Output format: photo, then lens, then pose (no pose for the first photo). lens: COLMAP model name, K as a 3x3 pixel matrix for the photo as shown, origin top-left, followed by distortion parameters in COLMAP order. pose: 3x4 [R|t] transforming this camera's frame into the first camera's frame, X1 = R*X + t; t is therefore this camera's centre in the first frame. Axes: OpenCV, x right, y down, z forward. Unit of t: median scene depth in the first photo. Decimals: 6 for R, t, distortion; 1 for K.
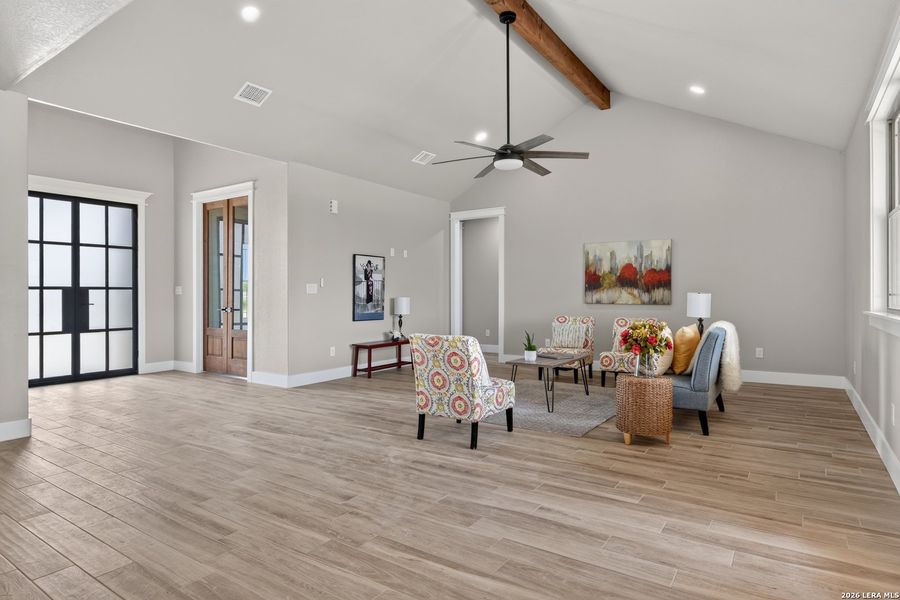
lens RADIAL K [[500.3, 0, 431.7], [0, 500.3, 294.5], [0, 0, 1]] dist [-0.001163, -0.000734]
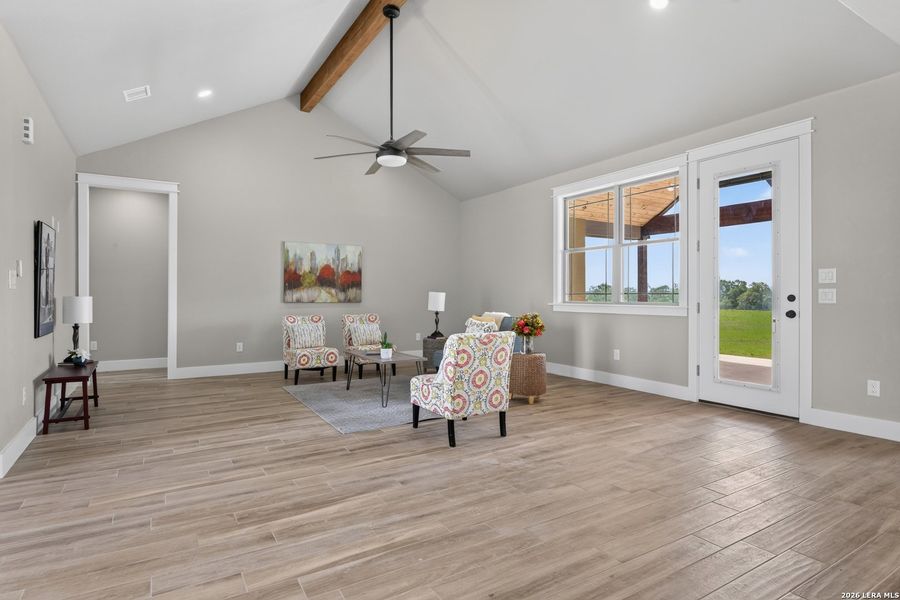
lens RADIAL K [[500.3, 0, 431.7], [0, 500.3, 294.5], [0, 0, 1]] dist [-0.001163, -0.000734]
pose [[0.408486, 0.002115, 0.912762, -0.514383], [-0.001768, 0.999997, -0.001526, 0.003480], [-0.912763, -0.000990, 0.408489, 0.376952]]
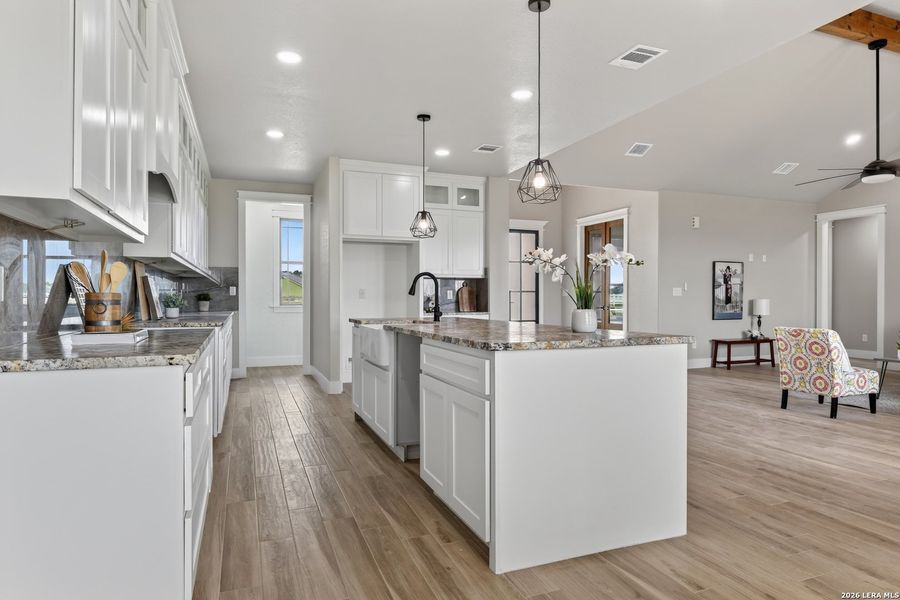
lens RADIAL K [[519.2, 0, 455.2], [0, 519.2, 298.1], [0, 0, 1]] dist [-0.003917, -0.000703]
pose [[0.837757, 0.003518, -0.546032, -0.001981], [-0.001234, 0.999989, 0.004549, -0.001025], [0.546042, -0.003137, 0.837752, -0.335435]]
